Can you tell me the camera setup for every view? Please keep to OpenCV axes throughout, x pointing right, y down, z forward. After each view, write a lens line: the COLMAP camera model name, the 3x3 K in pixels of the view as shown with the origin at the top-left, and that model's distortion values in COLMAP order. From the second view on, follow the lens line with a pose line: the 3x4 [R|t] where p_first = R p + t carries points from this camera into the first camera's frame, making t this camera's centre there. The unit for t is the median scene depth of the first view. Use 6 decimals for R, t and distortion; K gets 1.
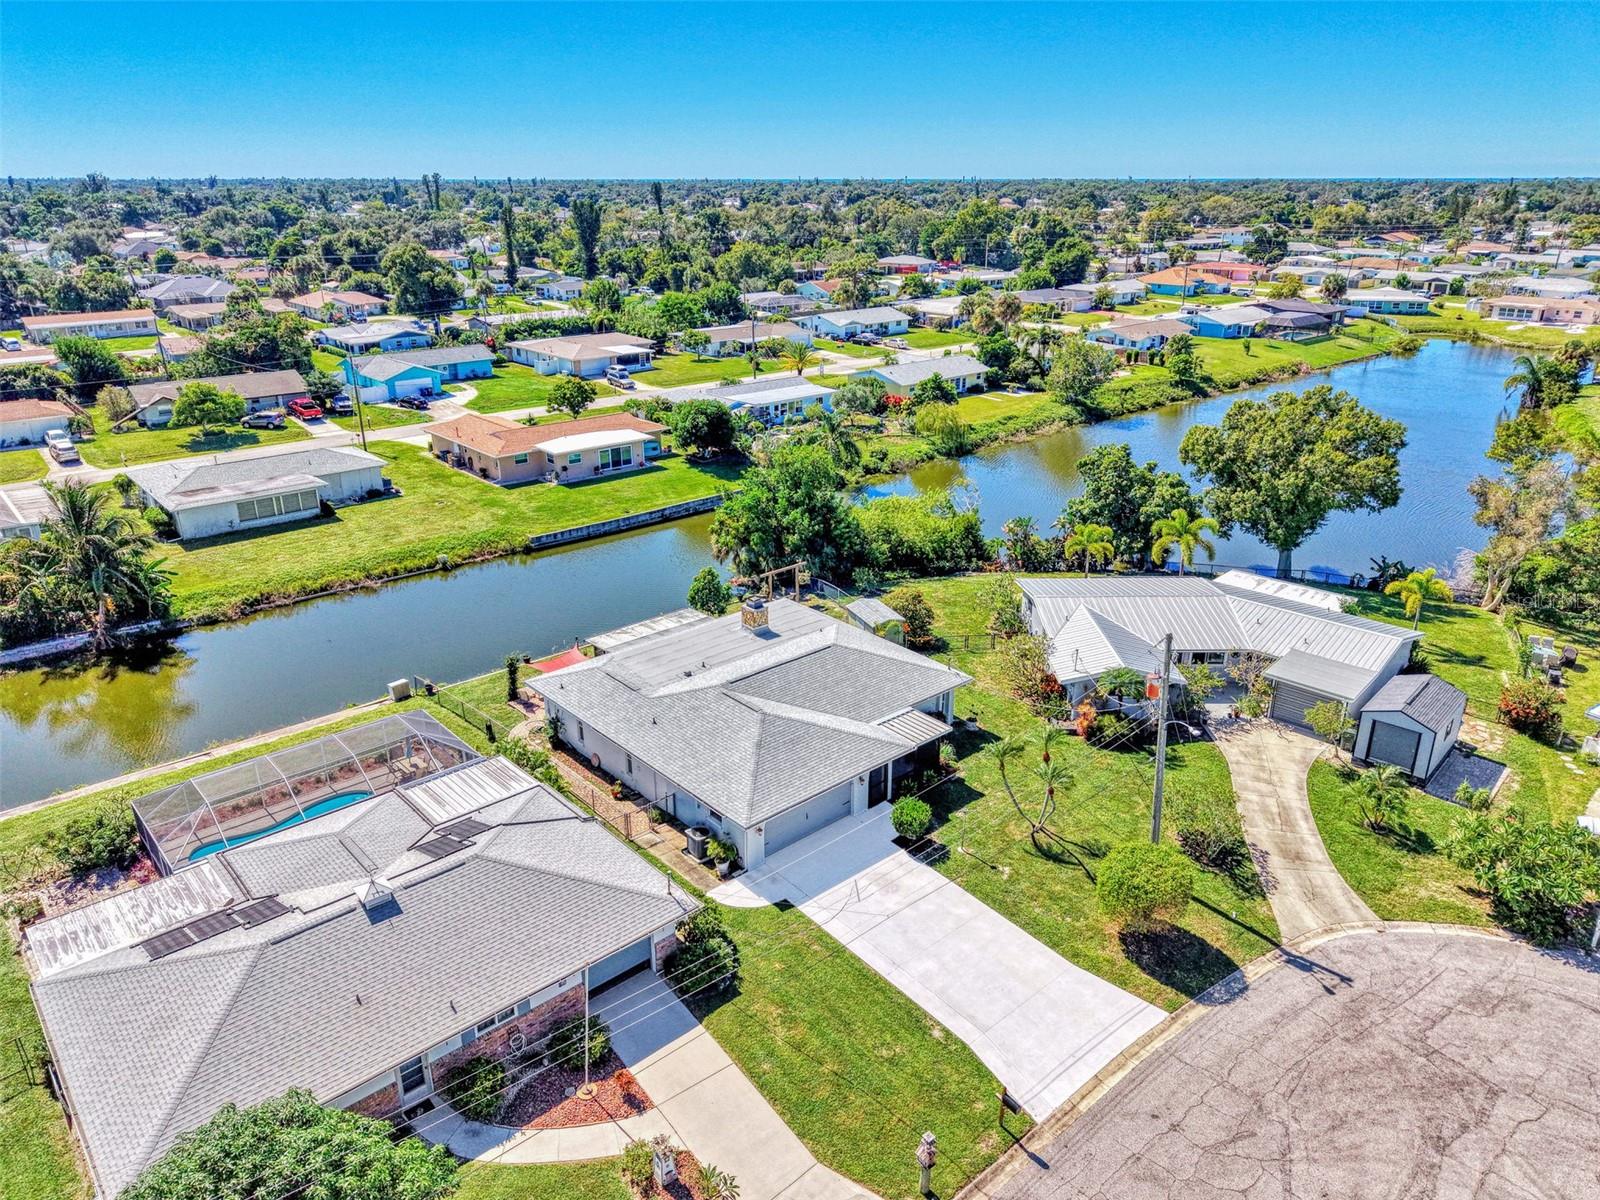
lens RADIAL K [[1090.6, 0, 797.8], [0, 1090.6, 606.6], [0, 0, 1]] dist [0.066218, -0.092258]
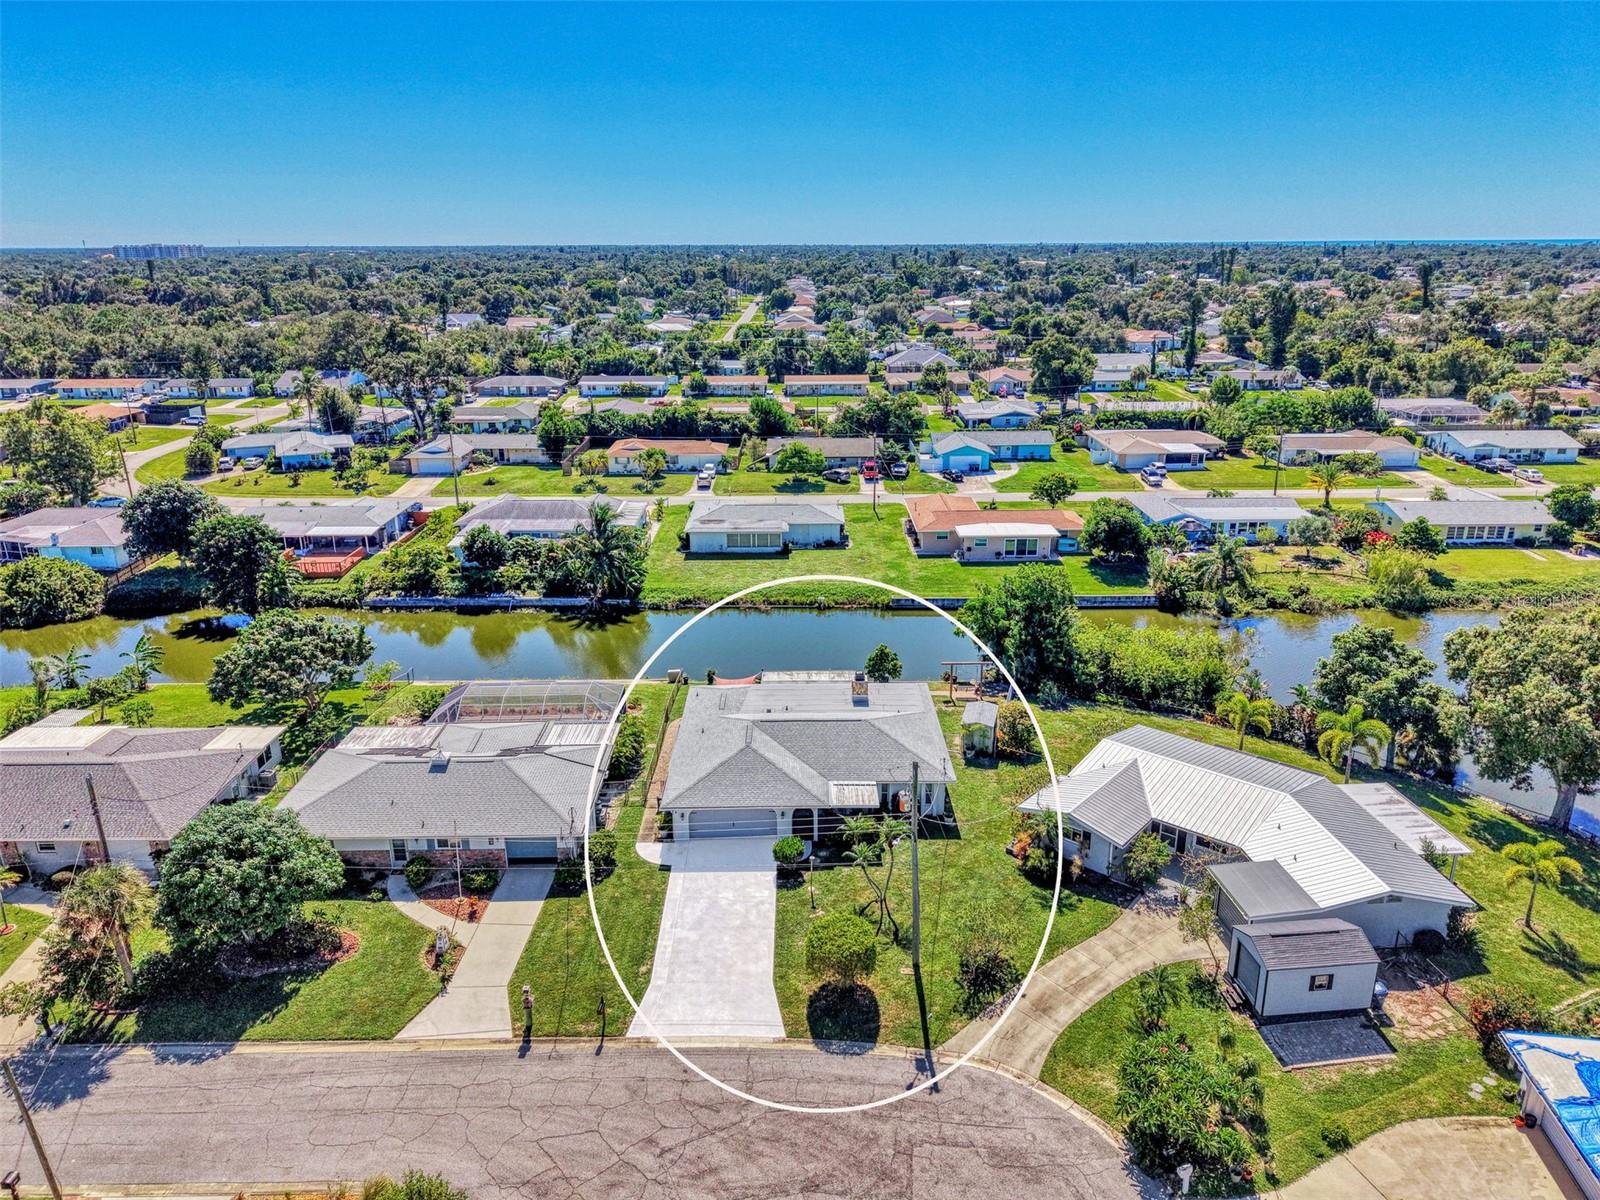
lens RADIAL K [[1090.6, 0, 797.8], [0, 1090.6, 606.6], [0, 0, 1]] dist [0.066218, -0.092258]
pose [[0.745388, 0.205872, -0.634045, 0.487921], [-0.235685, 0.971077, 0.038232, -0.080012], [0.623578, 0.120937, 0.772350, -0.022930]]
